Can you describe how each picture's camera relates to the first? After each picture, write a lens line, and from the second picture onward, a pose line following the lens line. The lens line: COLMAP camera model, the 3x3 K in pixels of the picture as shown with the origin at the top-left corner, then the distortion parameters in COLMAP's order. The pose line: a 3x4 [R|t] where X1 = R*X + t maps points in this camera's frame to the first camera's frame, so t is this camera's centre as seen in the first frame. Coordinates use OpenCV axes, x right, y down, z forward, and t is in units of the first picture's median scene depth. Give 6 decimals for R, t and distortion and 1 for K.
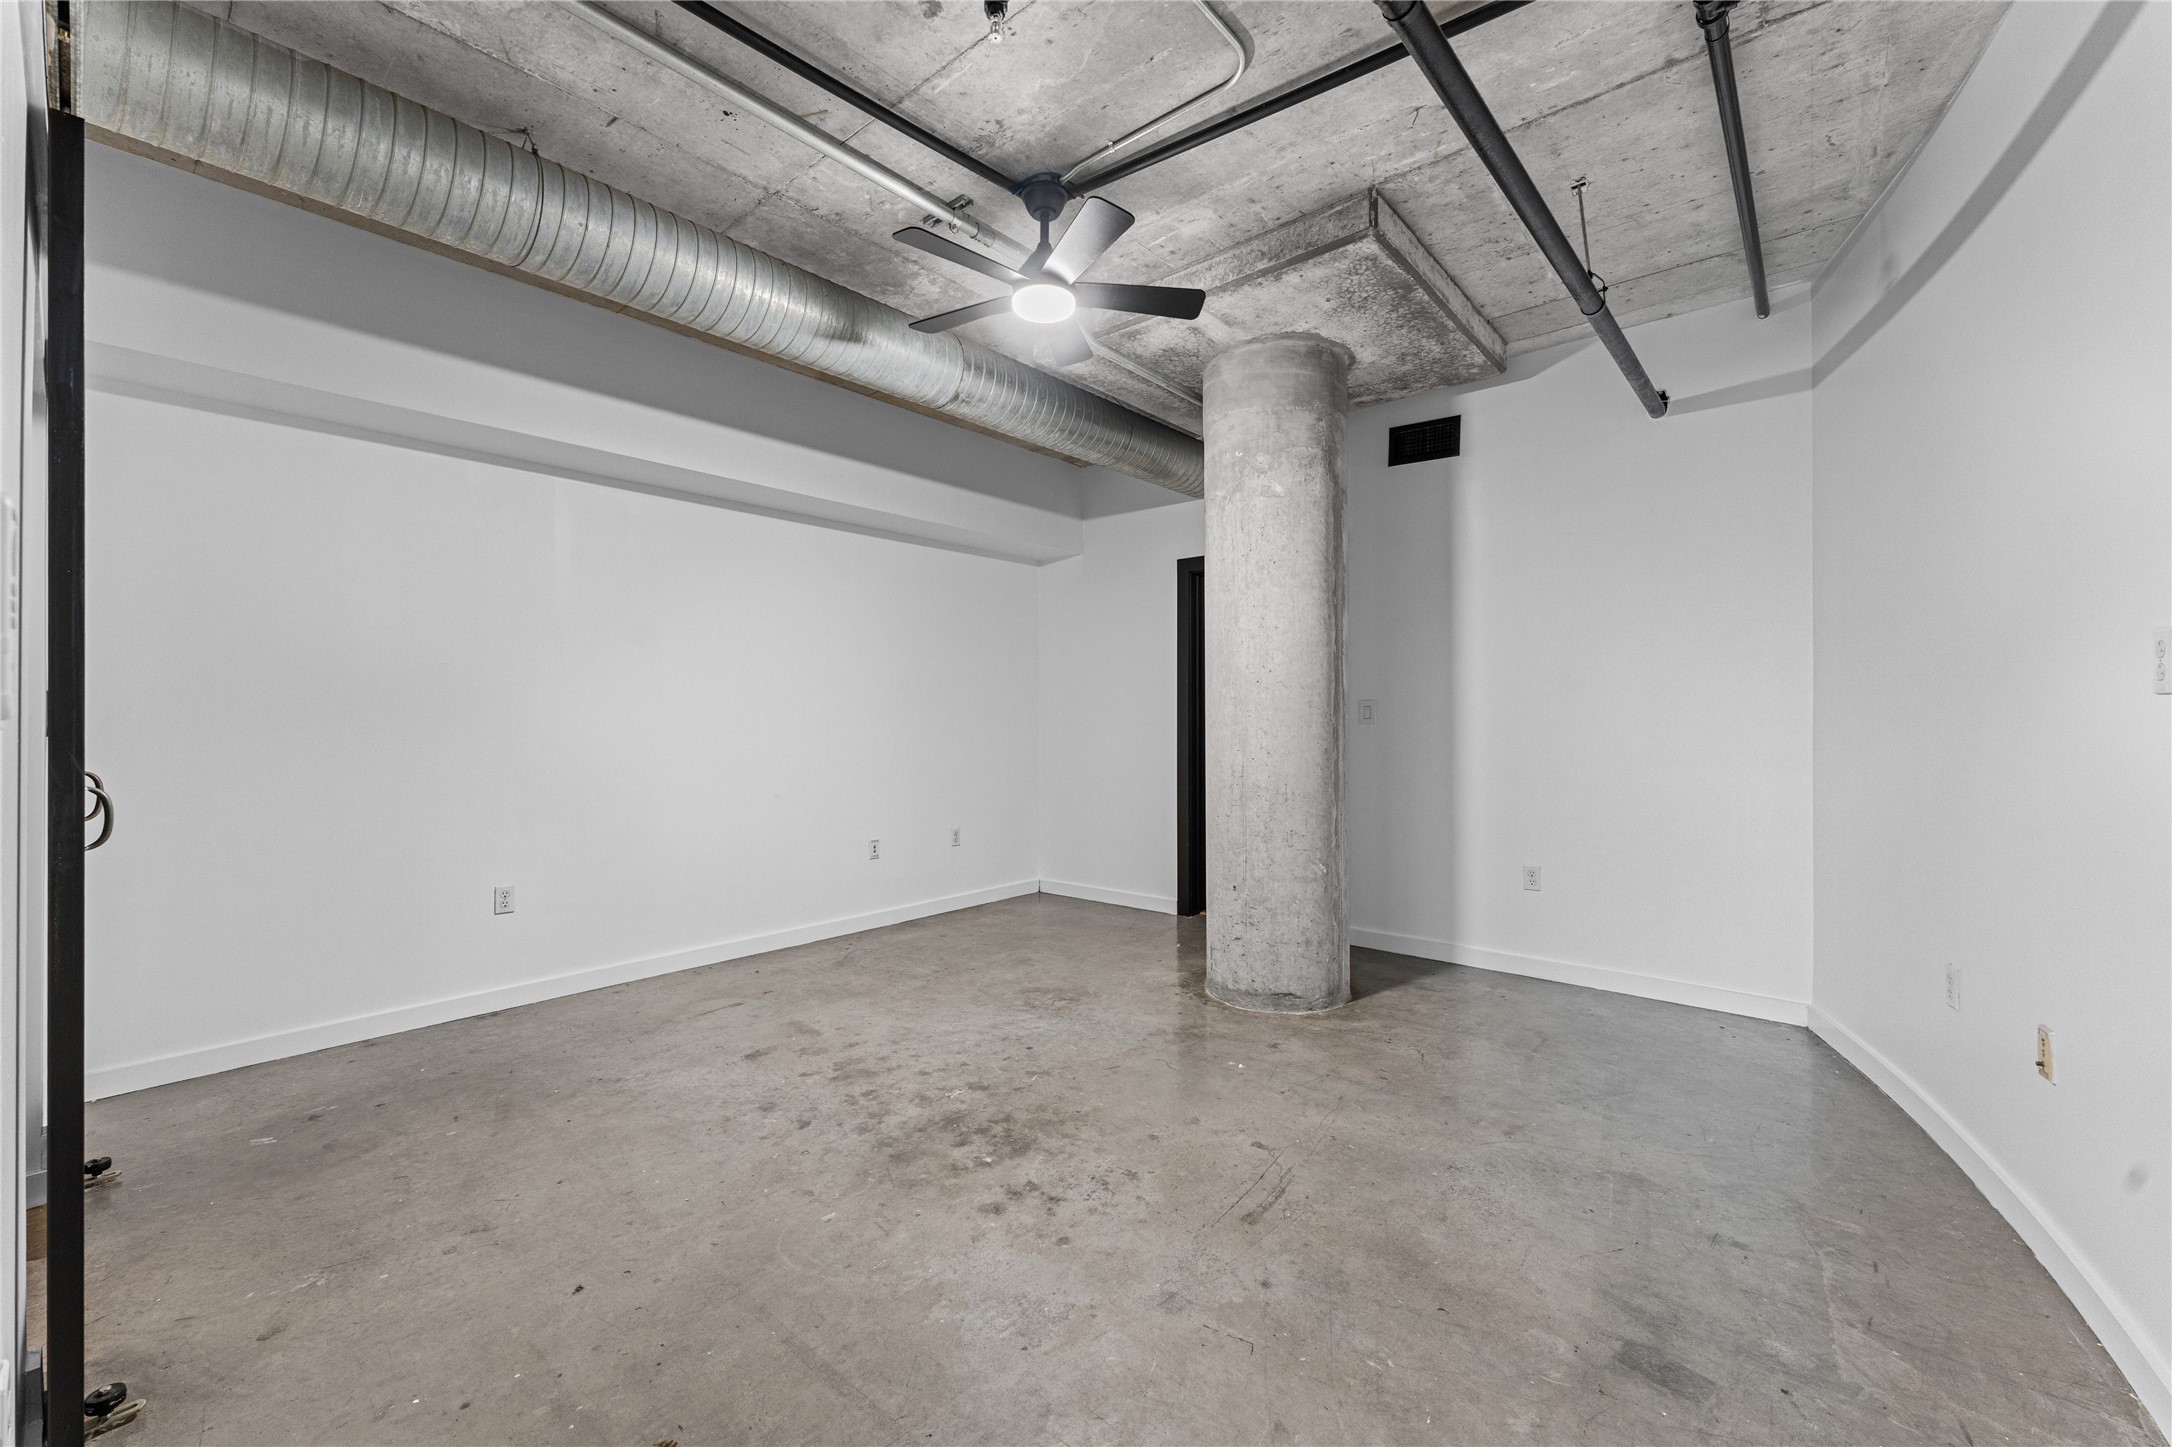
lens RADIAL K [[870.1, 0, 1086.9], [0, 870.1, 720.4], [0, 0, 1]] dist [0.000889, -0.000691]
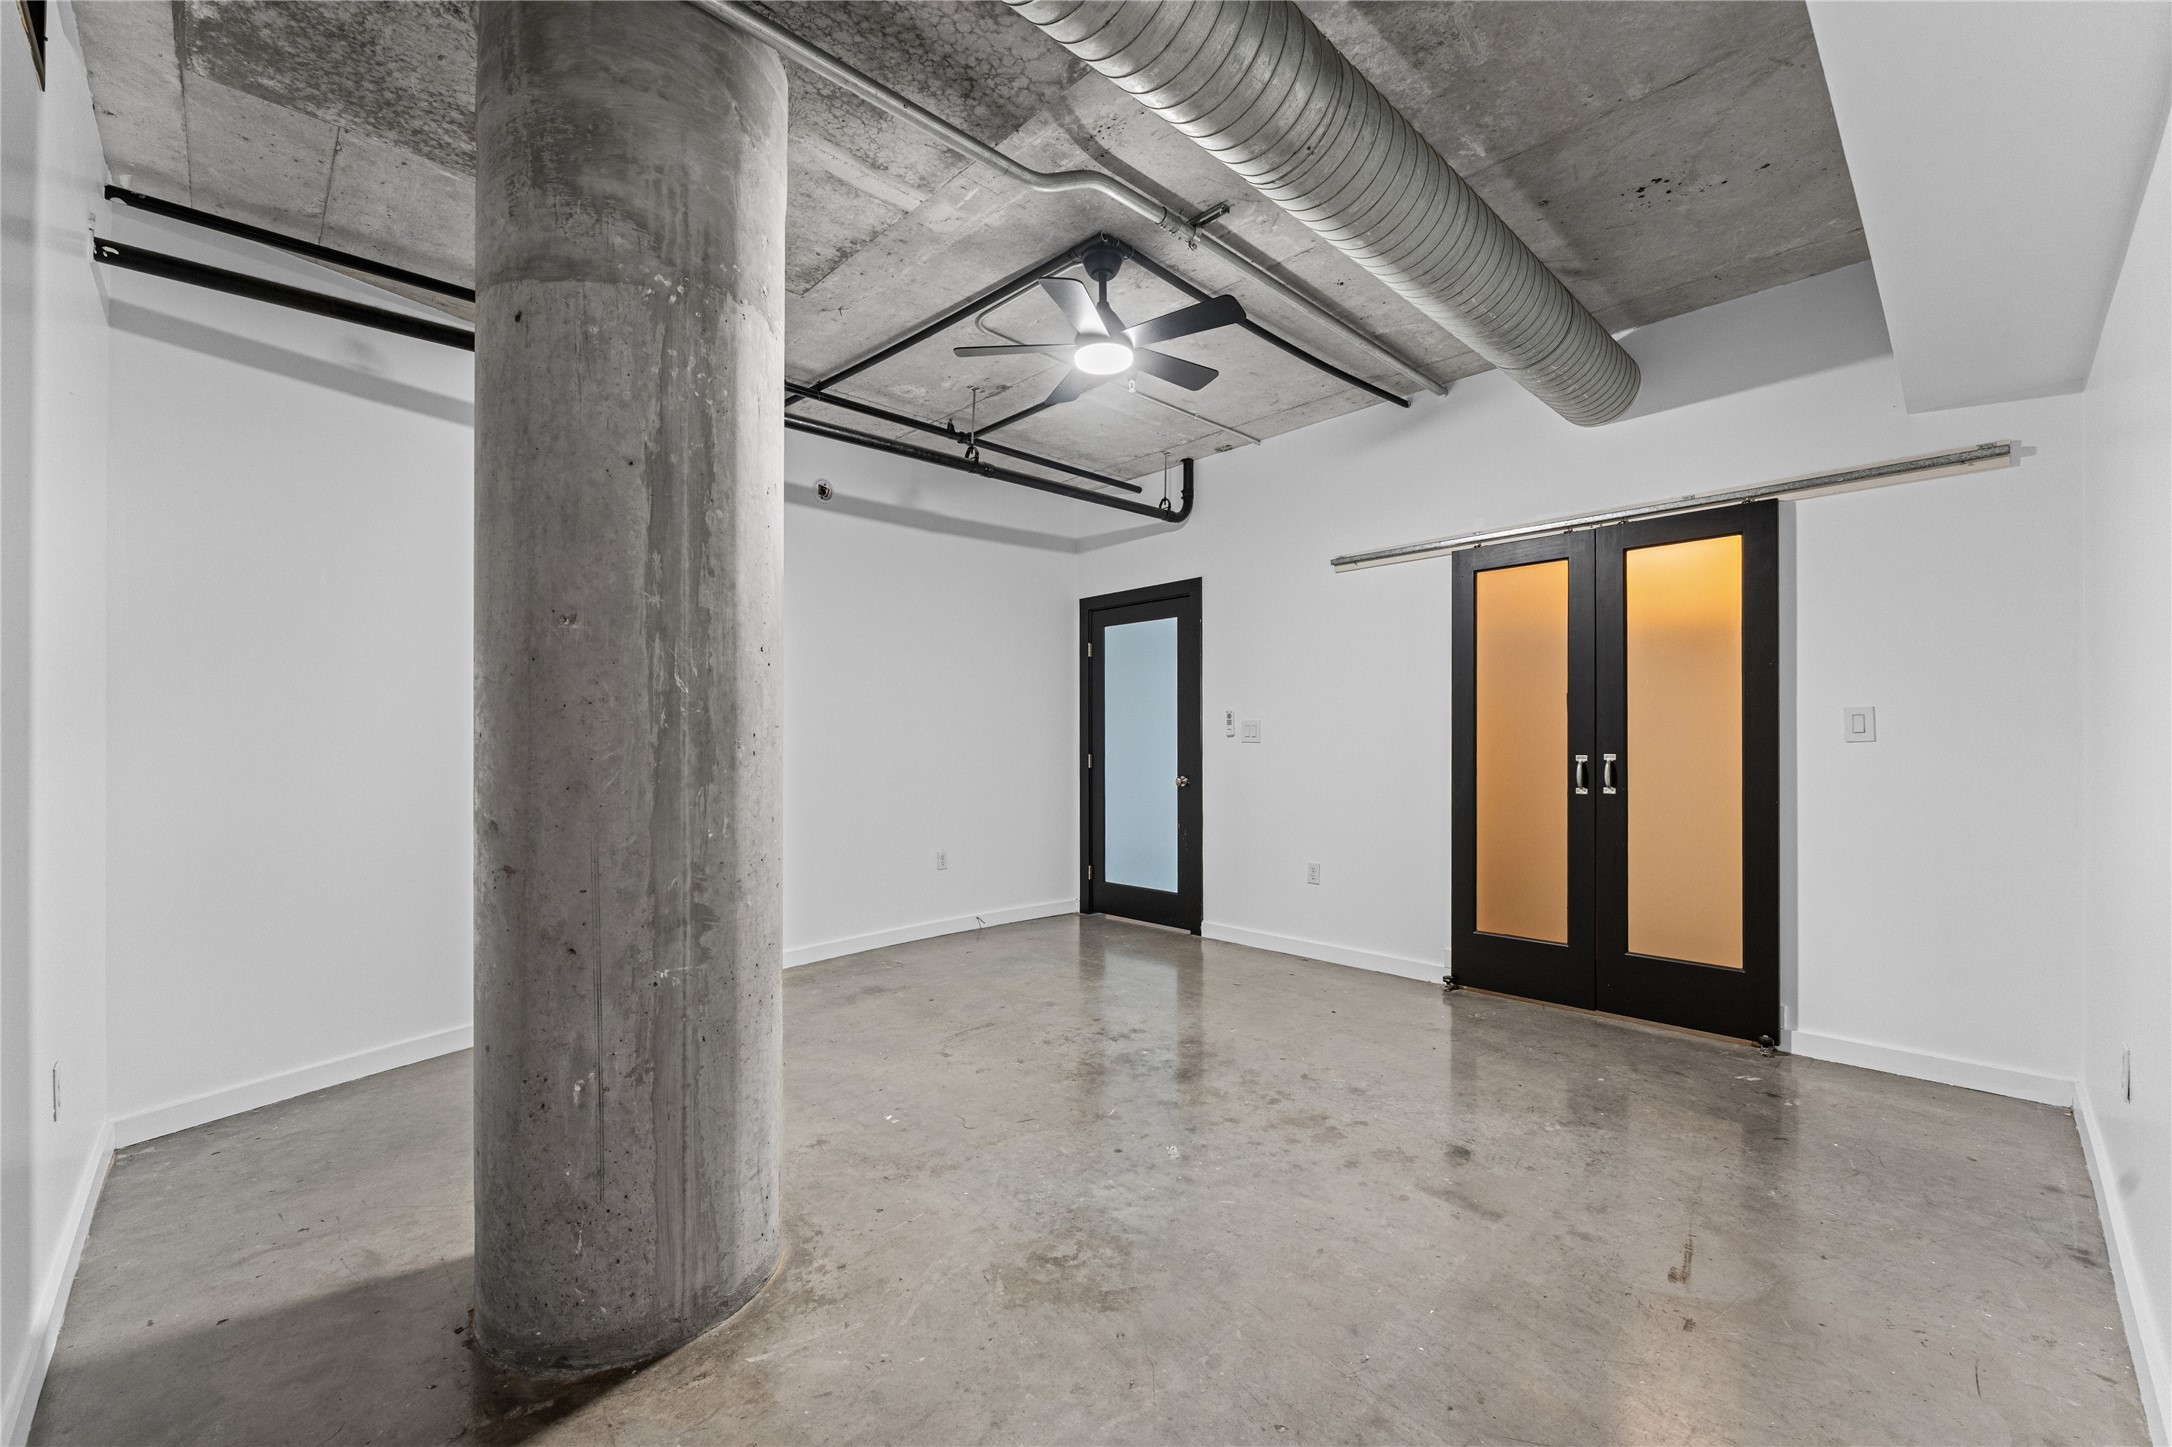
lens RADIAL K [[870.1, 0, 1082.0], [0, 870.1, 722.4], [0, 0, 1]] dist [0.000889, -0.000691]
pose [[-0.995337, 0.014762, 0.095324, -0.124043], [0.013691, 0.999836, -0.011889, -0.008170], [-0.095484, -0.010528, -0.995375, 1.947752]]
